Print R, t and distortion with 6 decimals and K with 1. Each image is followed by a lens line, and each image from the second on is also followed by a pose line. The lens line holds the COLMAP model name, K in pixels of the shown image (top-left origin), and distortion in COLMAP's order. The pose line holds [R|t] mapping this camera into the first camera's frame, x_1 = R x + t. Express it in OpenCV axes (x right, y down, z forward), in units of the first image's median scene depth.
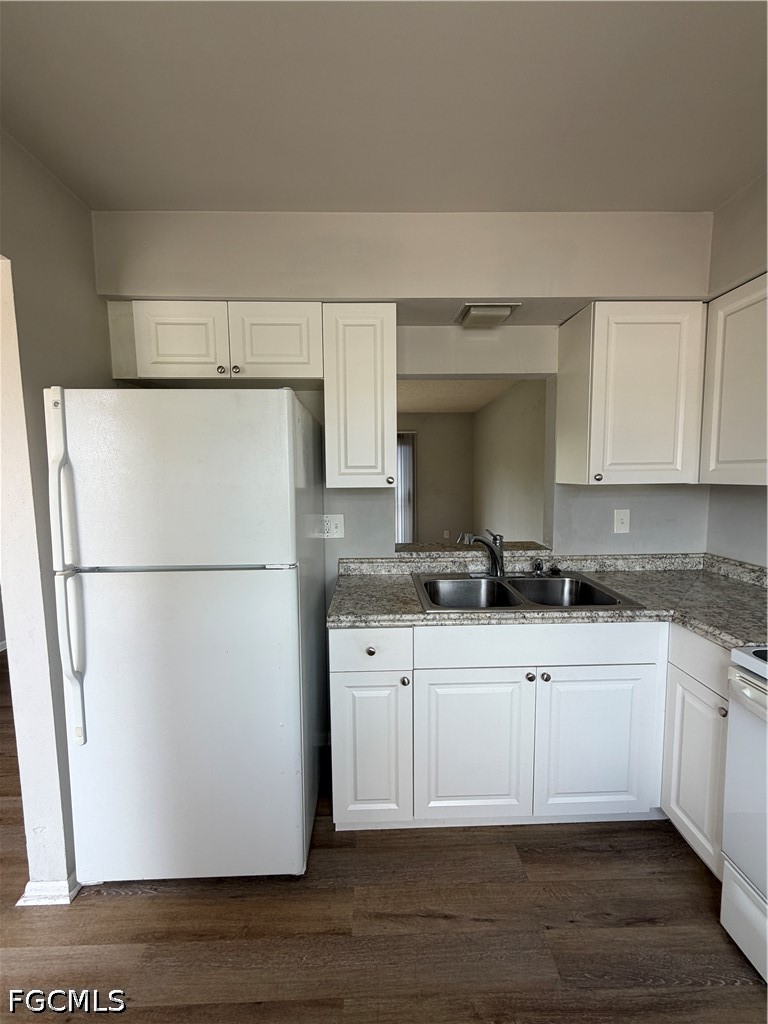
lens RADIAL K [[409.4, 0, 384.9], [0, 409.4, 511.3], [0, 0, 1]] dist [-0.001043, 0.000067]
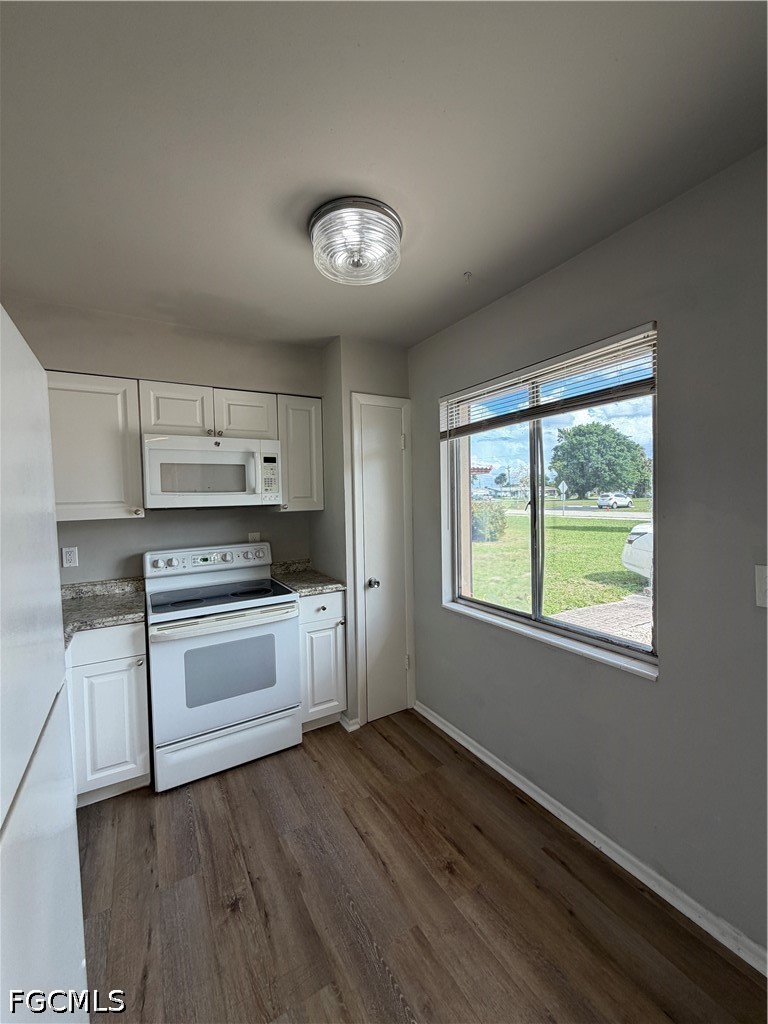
lens RADIAL K [[409.4, 0, 382.9], [0, 409.4, 510.5], [0, 0, 1]] dist [-0.001043, 0.000067]
pose [[-0.493222, -0.008689, 0.869860, -0.973514], [0.106766, 0.991786, 0.070445, -0.099031], [-0.863327, 0.127616, -0.488243, 0.870689]]
